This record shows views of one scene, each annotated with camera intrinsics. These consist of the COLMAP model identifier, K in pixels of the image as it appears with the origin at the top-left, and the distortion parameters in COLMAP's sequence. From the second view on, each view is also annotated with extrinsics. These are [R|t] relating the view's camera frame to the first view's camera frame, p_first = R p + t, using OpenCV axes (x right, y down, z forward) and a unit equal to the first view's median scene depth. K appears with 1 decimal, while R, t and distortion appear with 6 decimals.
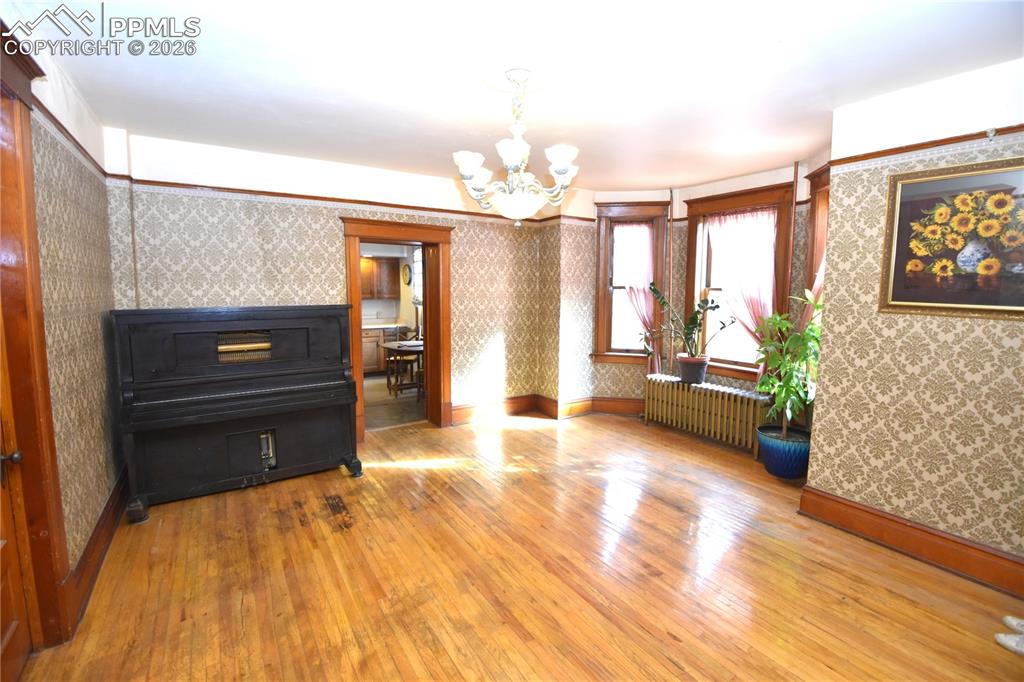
lens RADIAL K [[454.3, 0, 512.0], [0, 454.3, 331.0], [0, 0, 1]] dist [0.001946, -0.005835]
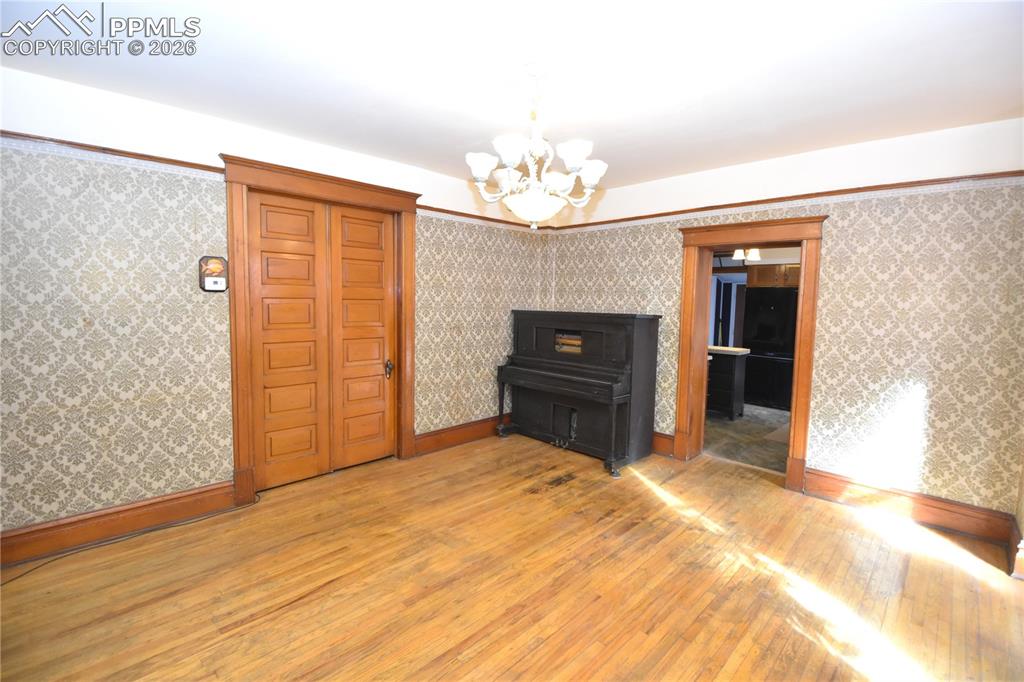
lens RADIAL K [[454.3, 0, 515.6], [0, 454.3, 335.3], [0, 0, 1]] dist [0.001946, -0.005835]
pose [[0.213830, 0.082869, -0.973350, 0.711455], [-0.108867, 0.992210, 0.060559, -0.051482], [0.970786, 0.093016, 0.221186, 0.593478]]
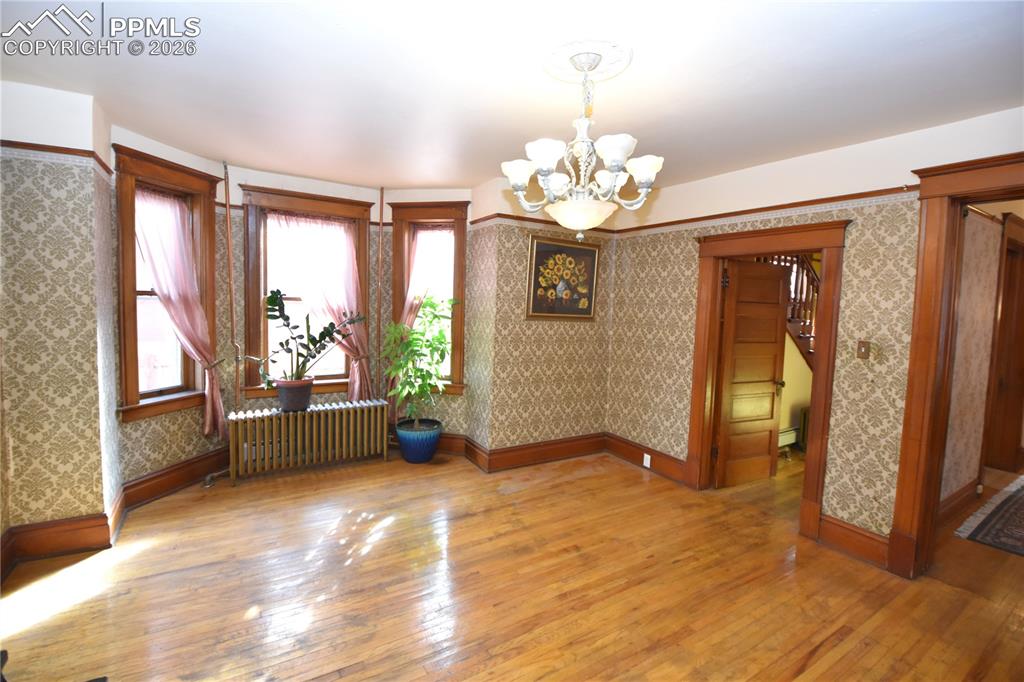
lens RADIAL K [[454.3, 0, 514.1], [0, 454.3, 331.1], [0, 0, 1]] dist [0.001946, -0.005835]
pose [[0.022486, -0.071383, 0.997196, -0.645333], [0.062456, 0.995600, 0.069860, -0.097983], [-0.997794, 0.060710, 0.026845, 0.847451]]
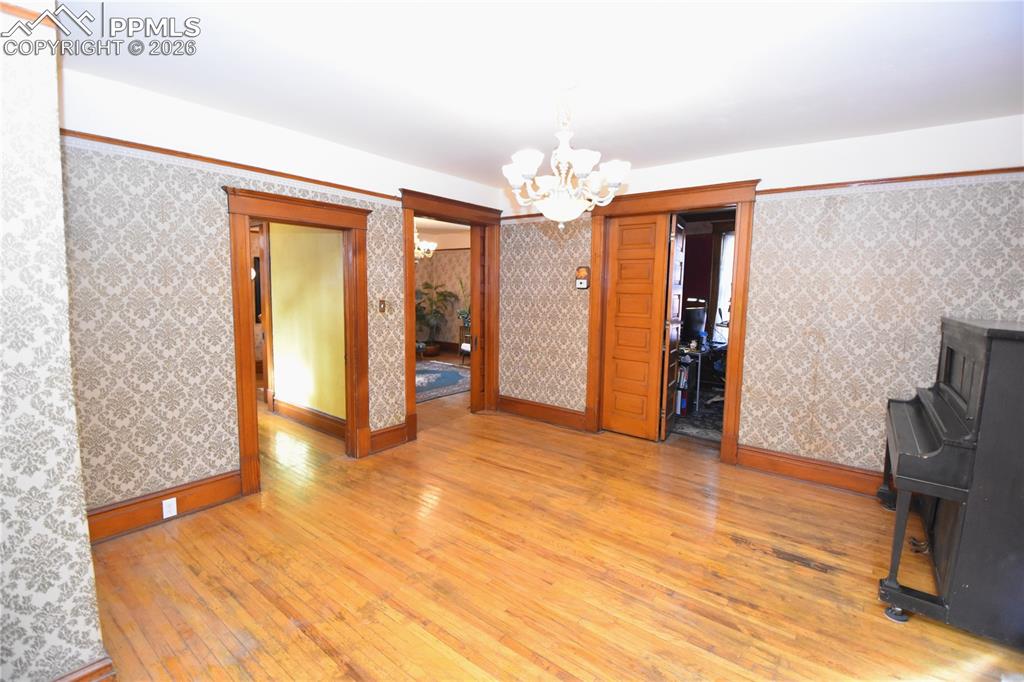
lens RADIAL K [[454.3, 0, 509.7], [0, 454.3, 332.0], [0, 0, 1]] dist [0.001946, -0.005835]
pose [[-0.944686, 0.012439, -0.327740, 0.362214], [-0.051052, 0.981523, 0.184408, -0.138758], [0.323978, 0.190939, -0.926596, 1.512430]]
